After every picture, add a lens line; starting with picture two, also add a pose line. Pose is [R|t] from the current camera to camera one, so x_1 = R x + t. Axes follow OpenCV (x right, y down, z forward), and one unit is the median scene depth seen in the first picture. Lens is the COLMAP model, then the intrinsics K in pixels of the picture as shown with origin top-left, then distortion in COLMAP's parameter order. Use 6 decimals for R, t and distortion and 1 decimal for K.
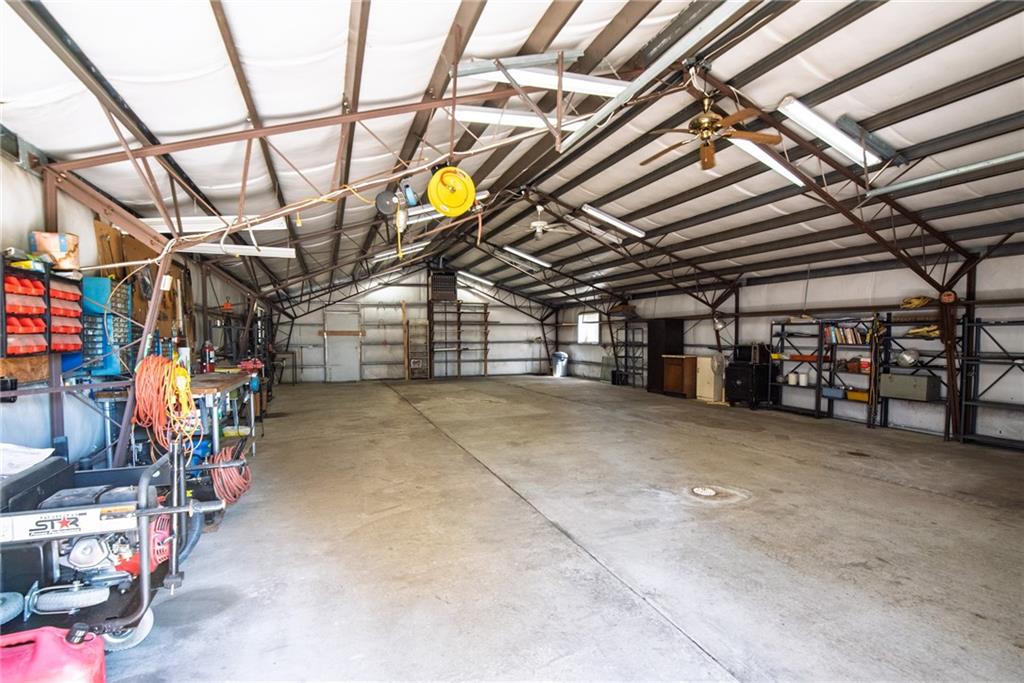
lens RADIAL K [[472.2, 0, 511.9], [0, 472.2, 347.0], [0, 0, 1]] dist [-0.014149, -0.003086]
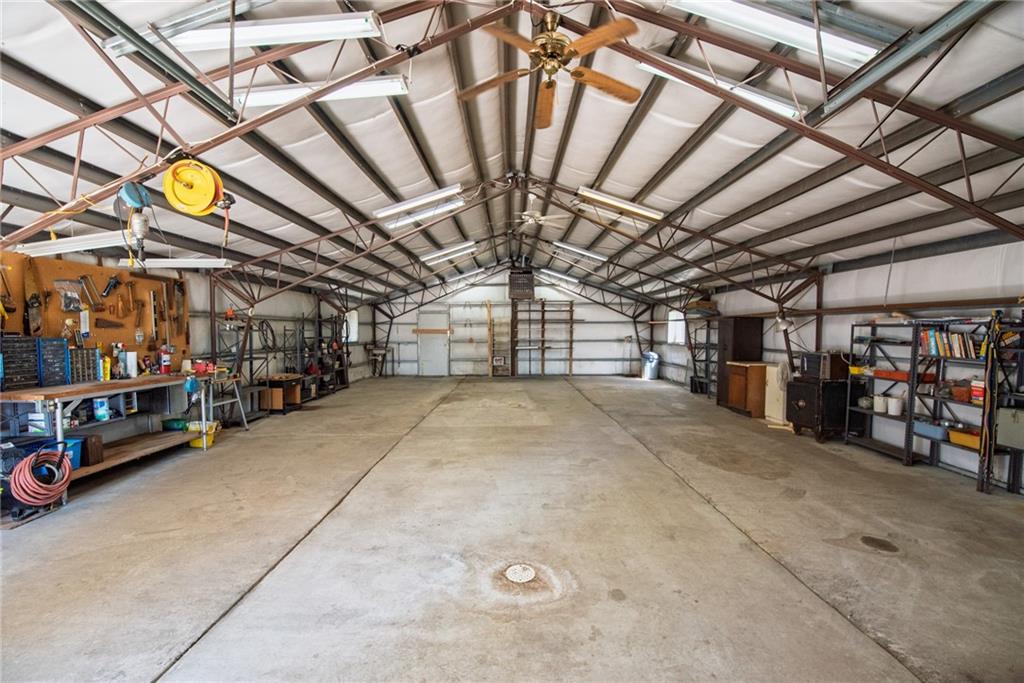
lens RADIAL K [[449.0, 0, 513.5], [0, 449.0, 342.6], [0, 0, 1]] dist [-0.010637, -0.005000]
pose [[0.936400, 0.011867, -0.350734, 0.291952], [-0.010428, 0.999928, 0.005991, -0.020014], [0.350780, -0.001952, 0.936456, 0.170375]]
